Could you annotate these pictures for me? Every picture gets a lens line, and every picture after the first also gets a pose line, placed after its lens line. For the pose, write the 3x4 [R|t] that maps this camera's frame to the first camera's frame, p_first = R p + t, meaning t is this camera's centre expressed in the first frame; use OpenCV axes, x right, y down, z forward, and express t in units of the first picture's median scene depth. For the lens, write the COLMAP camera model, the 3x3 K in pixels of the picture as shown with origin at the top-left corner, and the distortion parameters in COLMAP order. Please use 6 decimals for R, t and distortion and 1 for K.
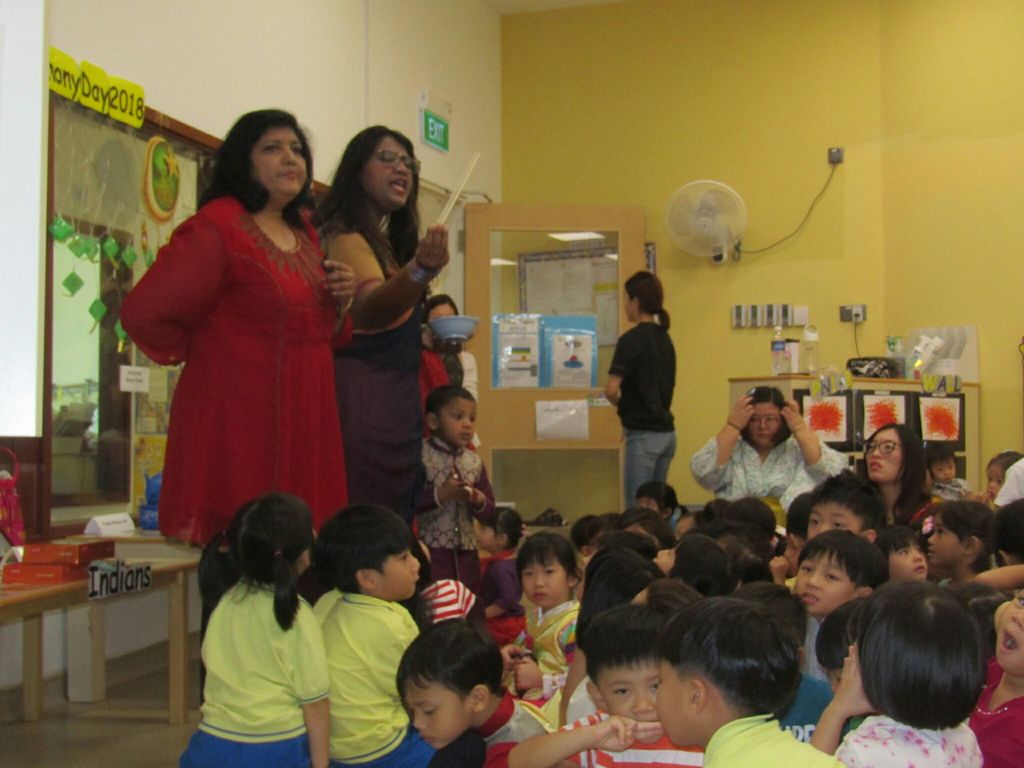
lens RADIAL K [[1566.6, 0, 512.0], [0, 1566.6, 384.0], [0, 0, 1]] dist [0.009407, 0.030065]
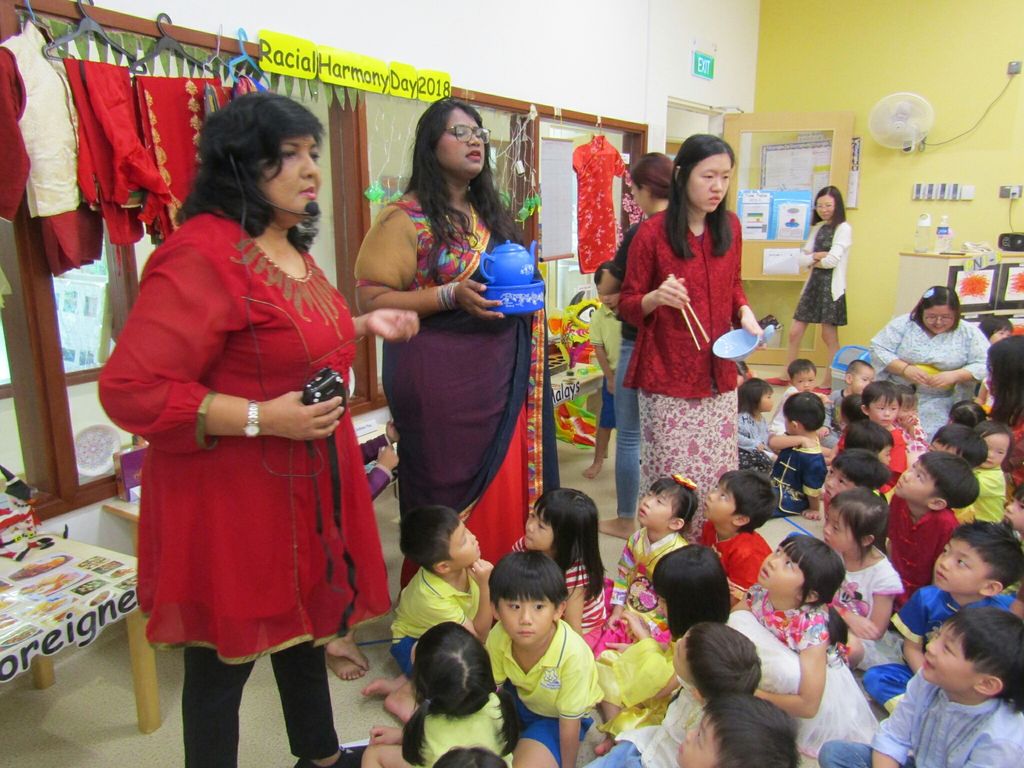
lens RADIAL K [[771.8, 0, 512.0], [0, 771.8, 384.0], [0, 0, 1]] dist [-0.003614, -0.000147]
pose [[0.942189, 0.078356, -0.325793, 0.044911], [0.010481, 0.964908, 0.262380, -0.071516], [0.334919, -0.250626, 0.908304, 0.228588]]
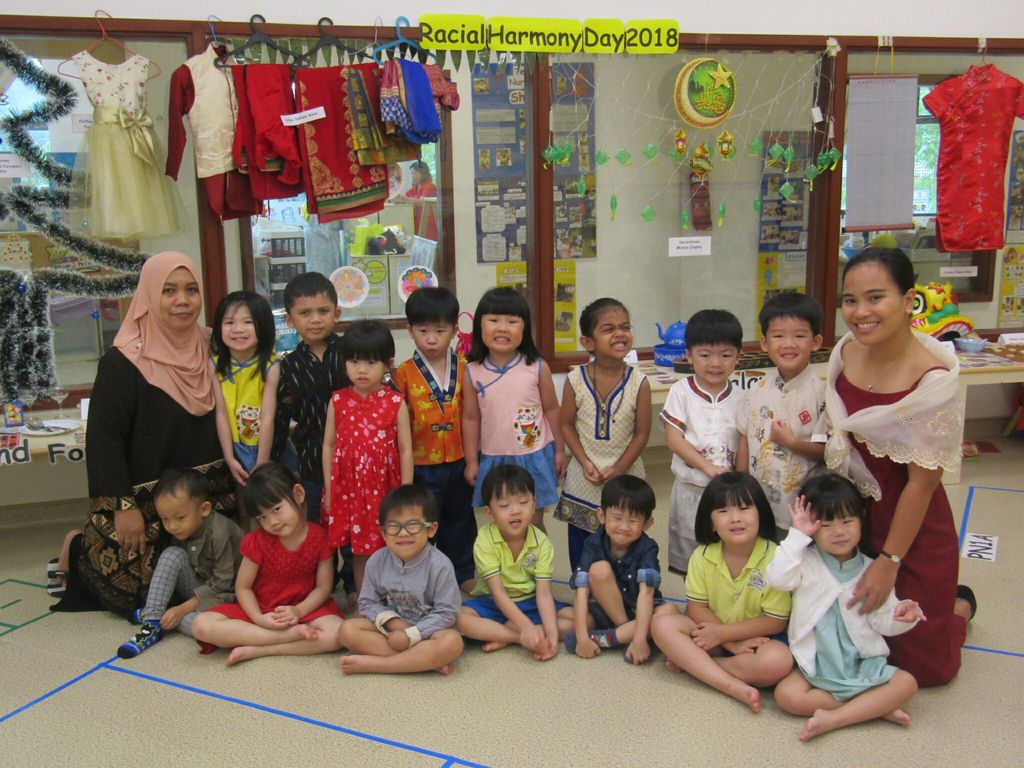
lens RADIAL K [[1037.9, 0, 512.0], [0, 1037.9, 384.0], [0, 0, 1]] dist [-0.008080, 0.001131]
pose [[0.456565, 0.166216, -0.874025, 0.345744], [0.051895, 0.975745, 0.212670, -0.060598], [0.888175, -0.142455, 0.436866, 0.332065]]
